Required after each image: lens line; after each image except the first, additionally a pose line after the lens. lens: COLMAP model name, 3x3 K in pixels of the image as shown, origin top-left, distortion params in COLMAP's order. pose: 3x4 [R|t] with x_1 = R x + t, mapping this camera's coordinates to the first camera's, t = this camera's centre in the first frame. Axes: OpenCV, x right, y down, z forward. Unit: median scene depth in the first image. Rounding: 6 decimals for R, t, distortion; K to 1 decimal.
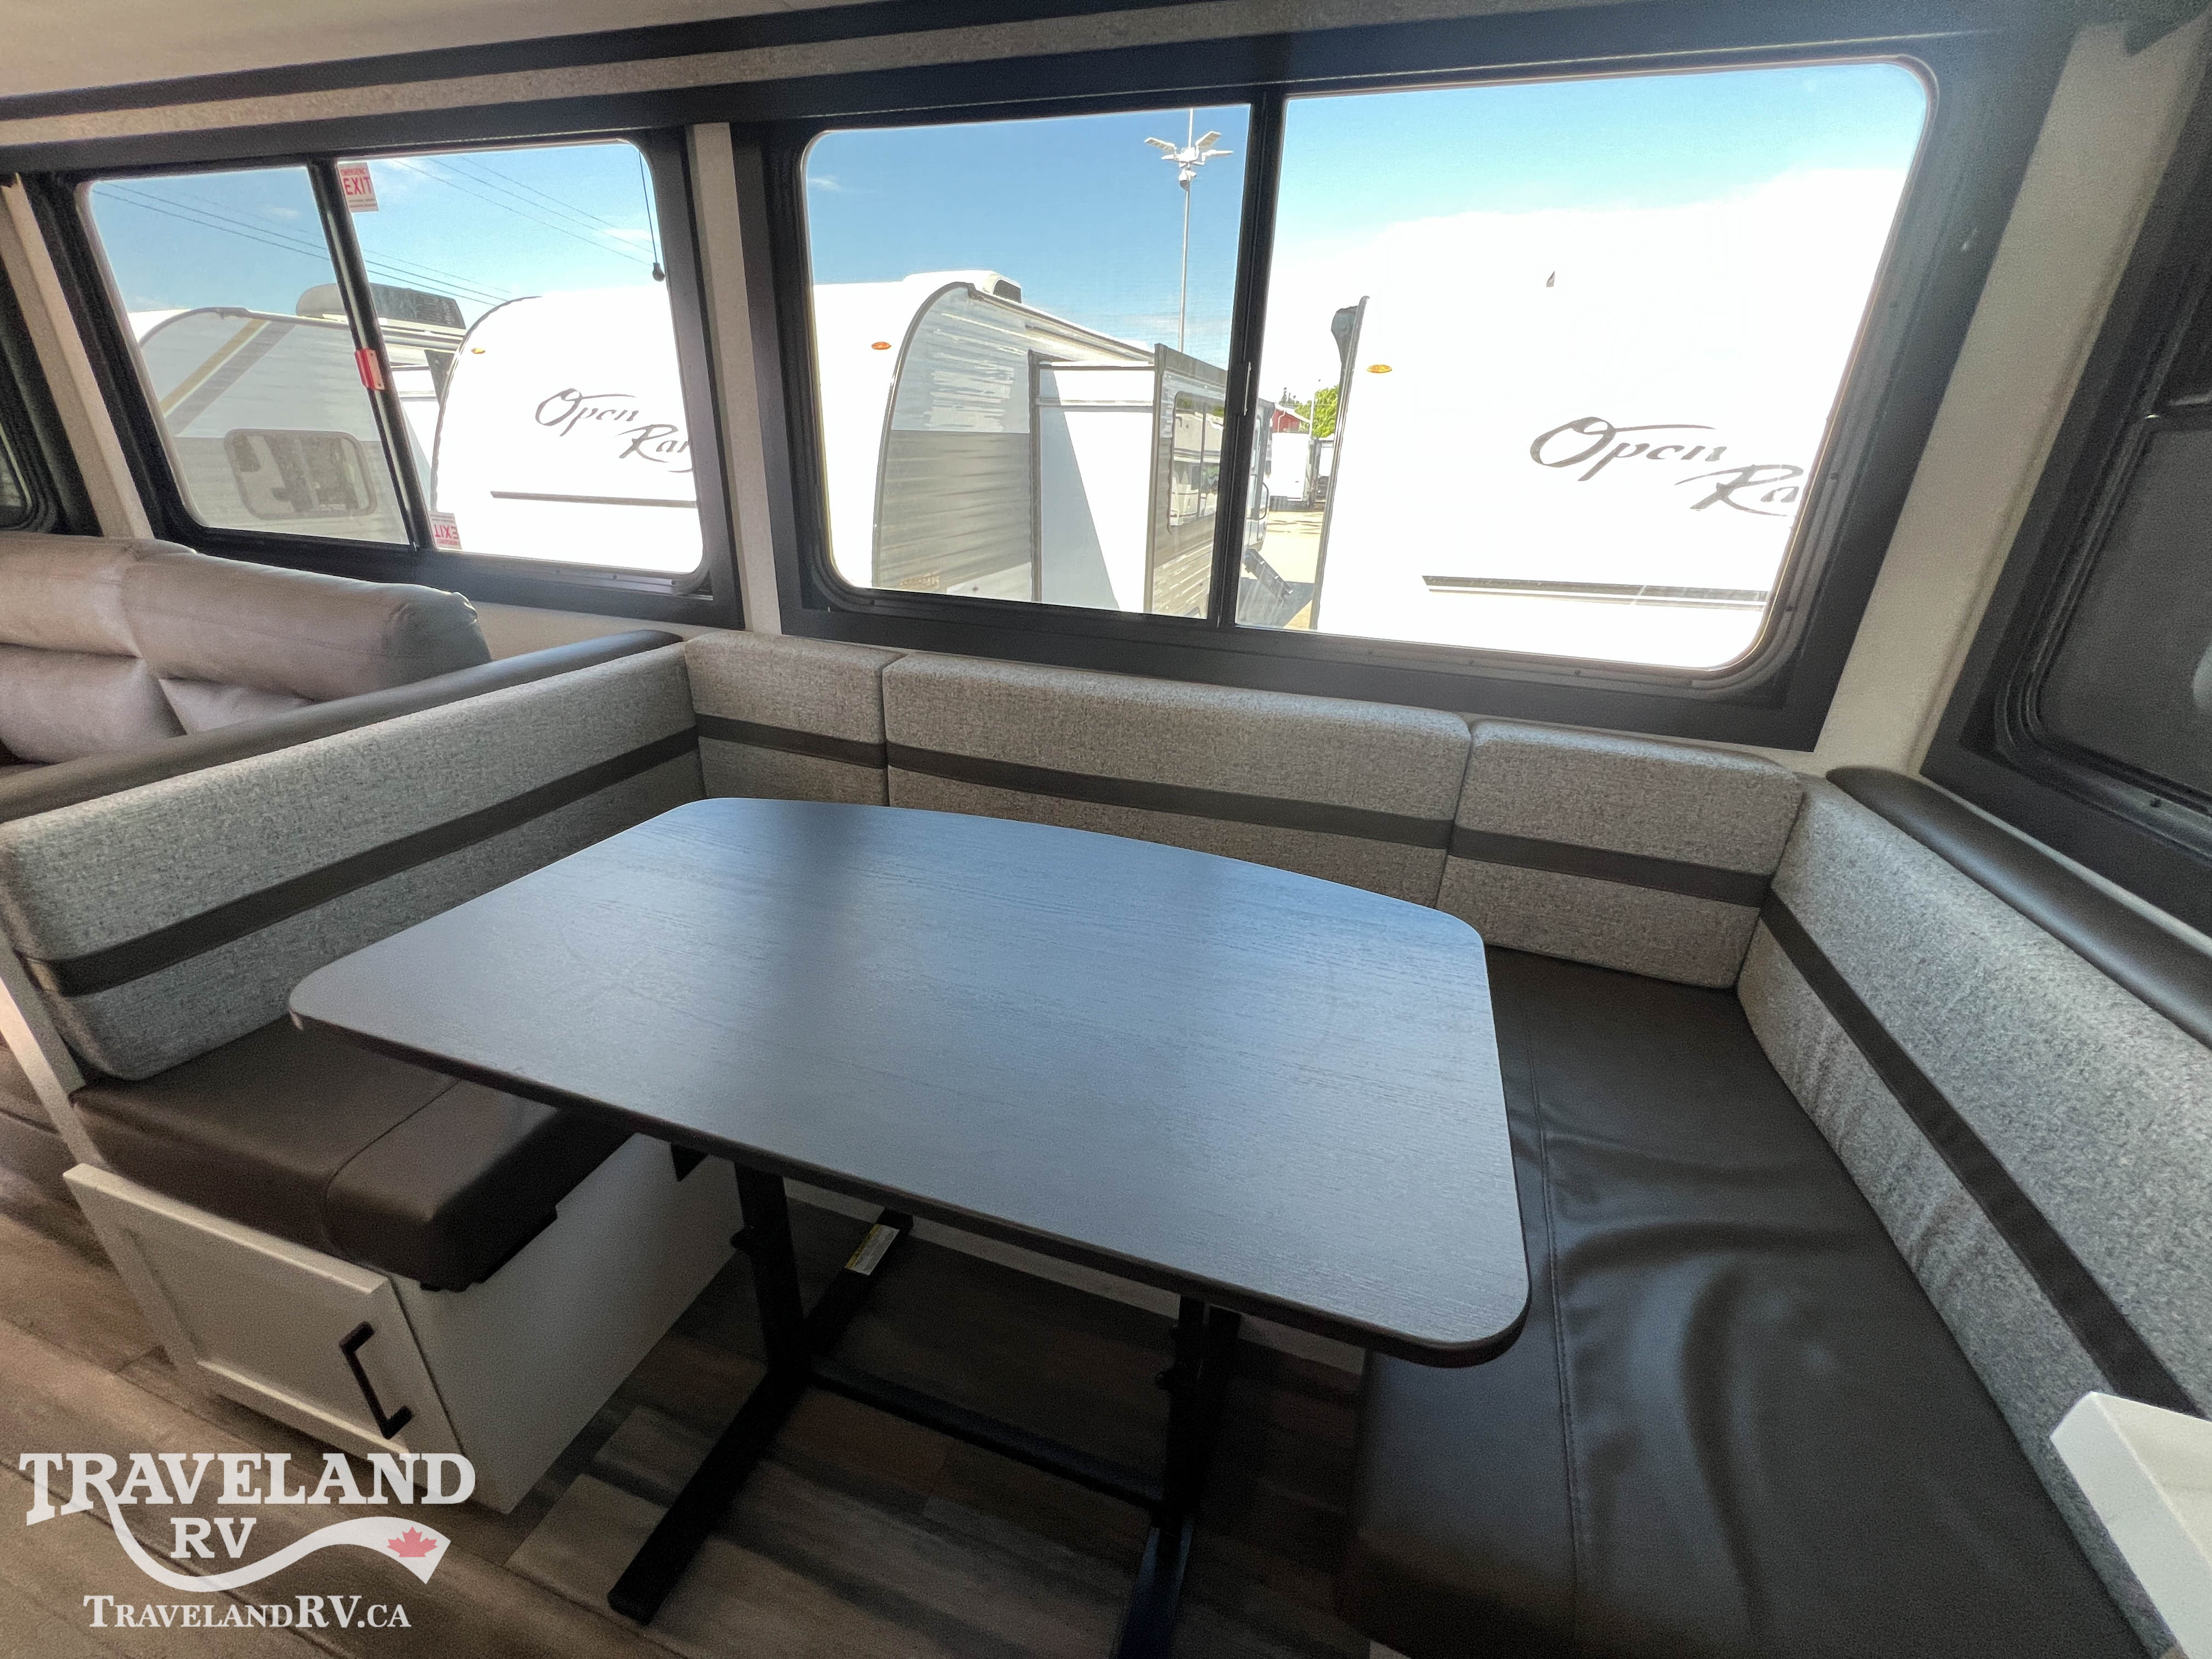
lens RADIAL K [[894.2, 0, 1097.1], [0, 894.2, 826.7], [0, 0, 1]] dist [-0.002237, 0.000303]
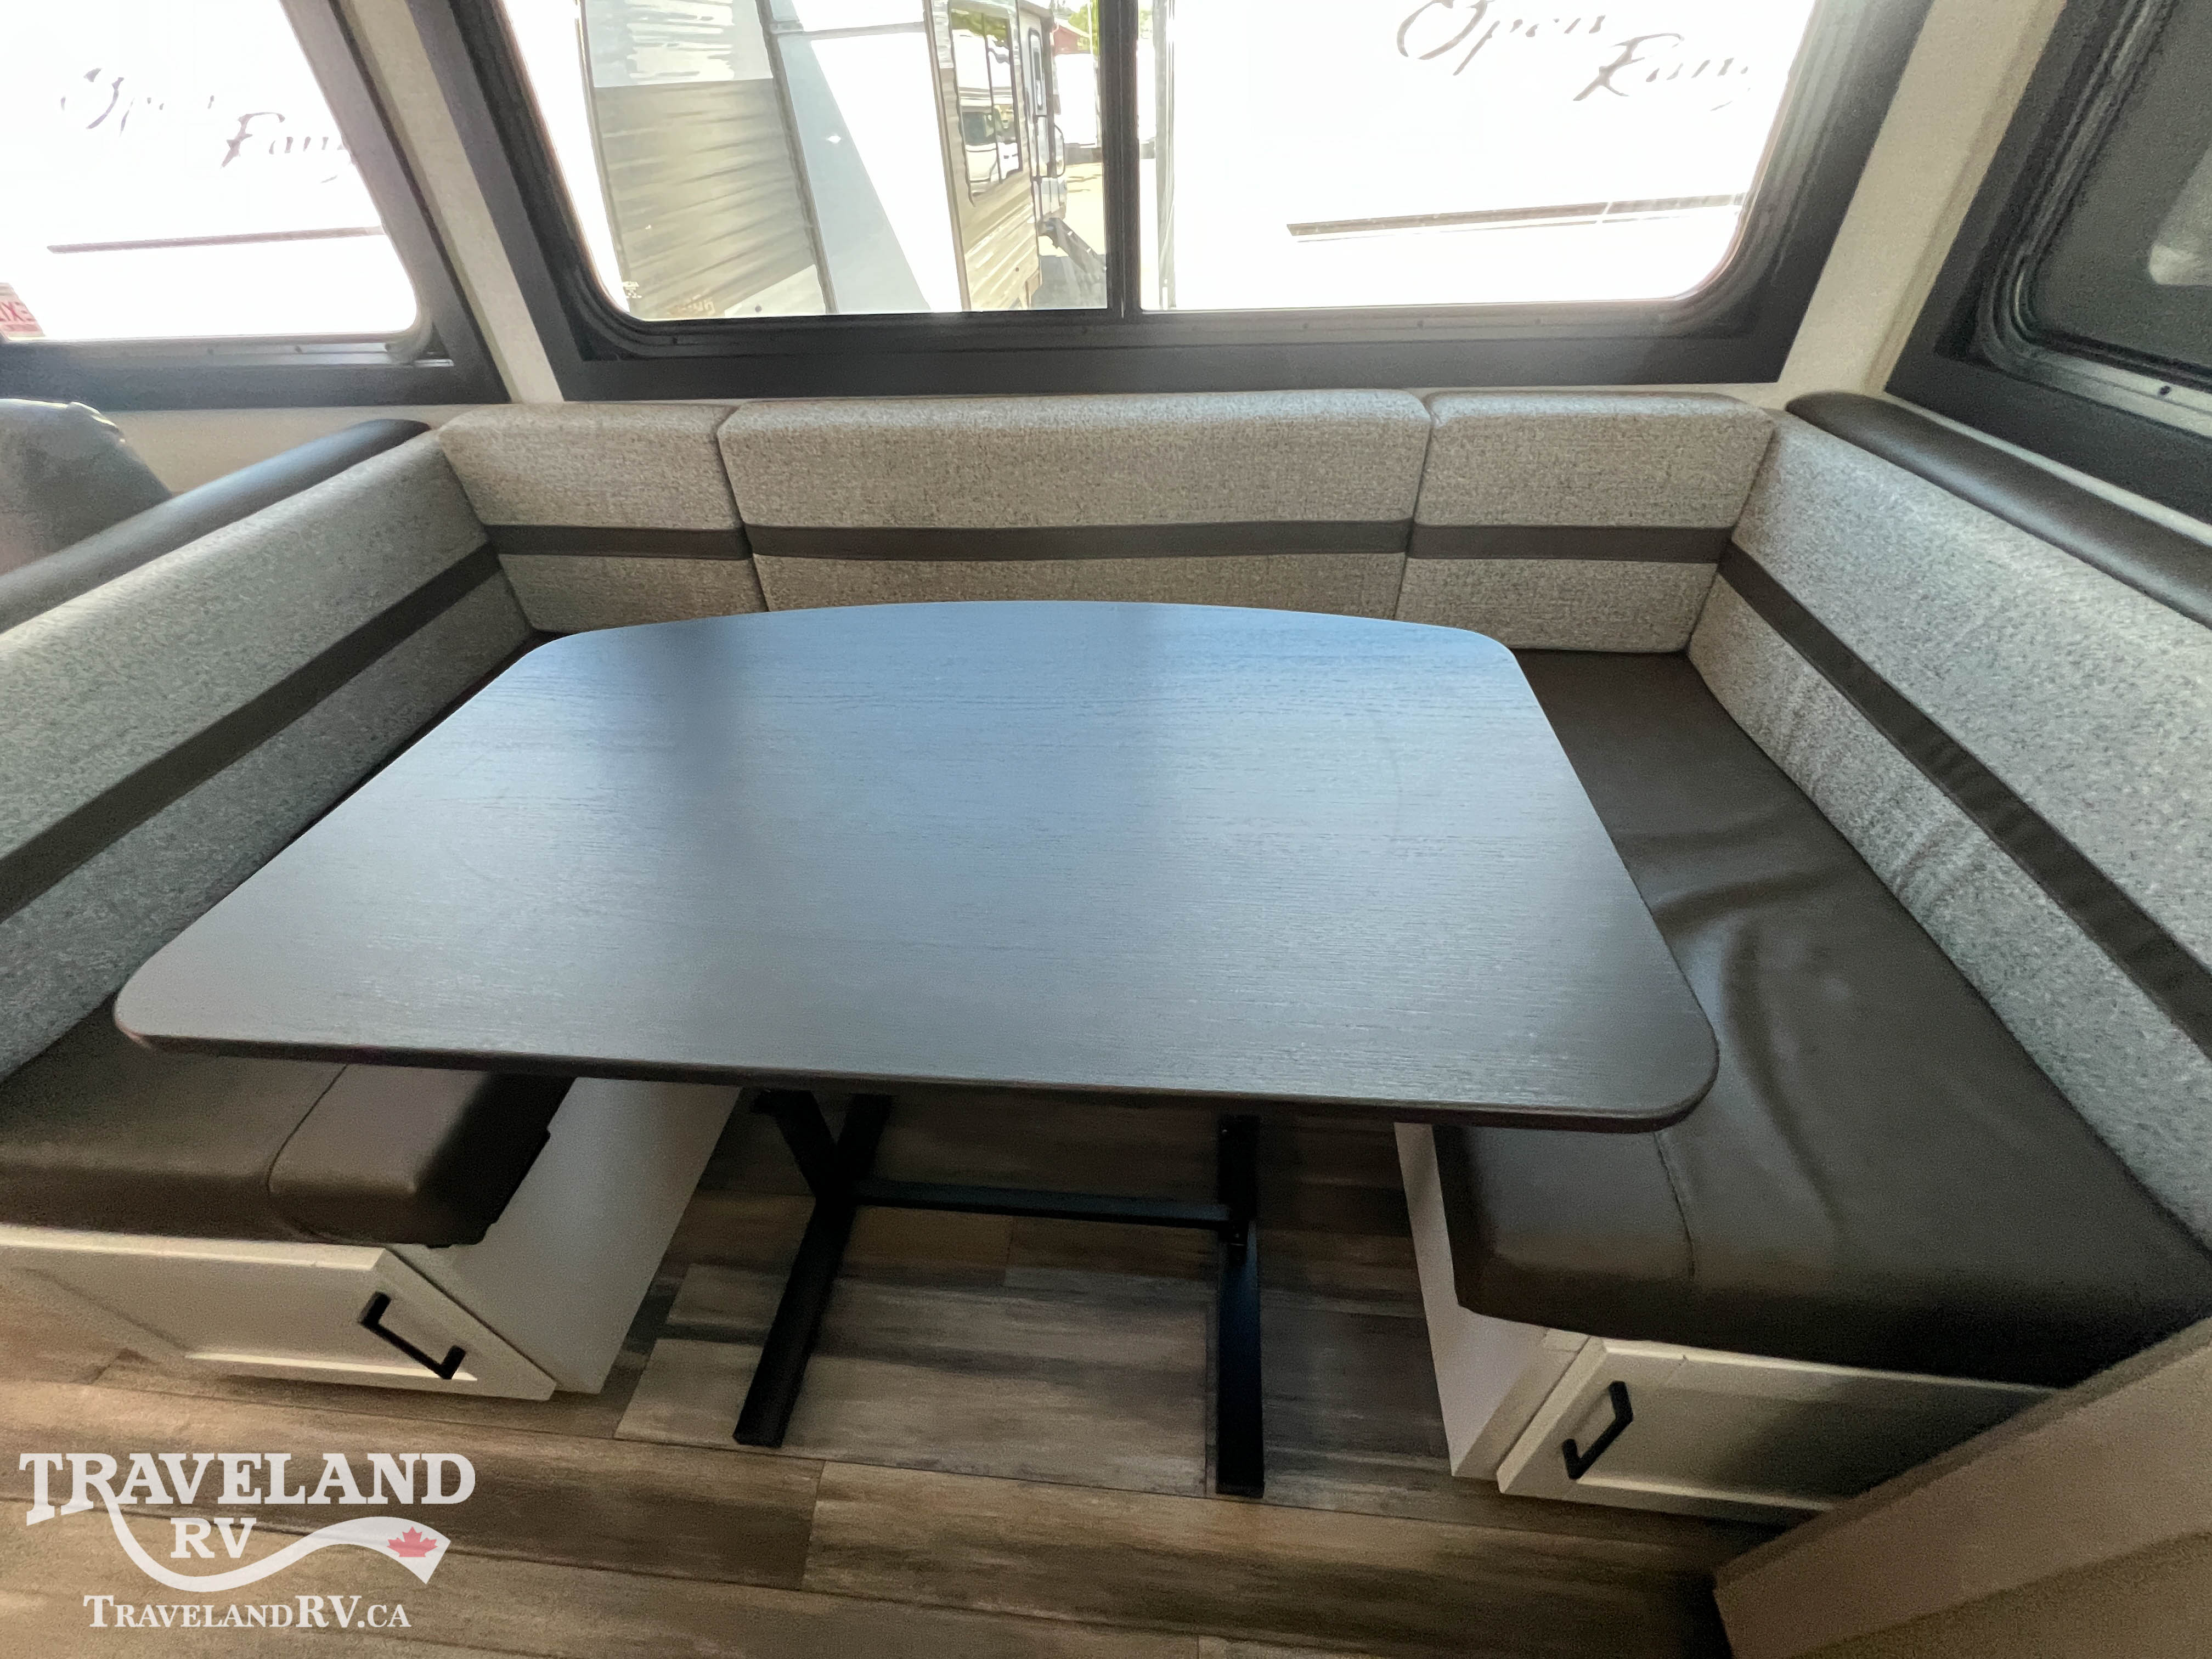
lens RADIAL K [[894.2, 0, 1104.4], [0, 894.2, 834.0], [0, 0, 1]] dist [-0.002066, 0.000259]
pose [[0.971788, -0.201098, 0.123239, -0.085961], [0.156405, 0.940561, 0.301466, -0.028084], [-0.176538, -0.273686, 0.945479, 0.100682]]
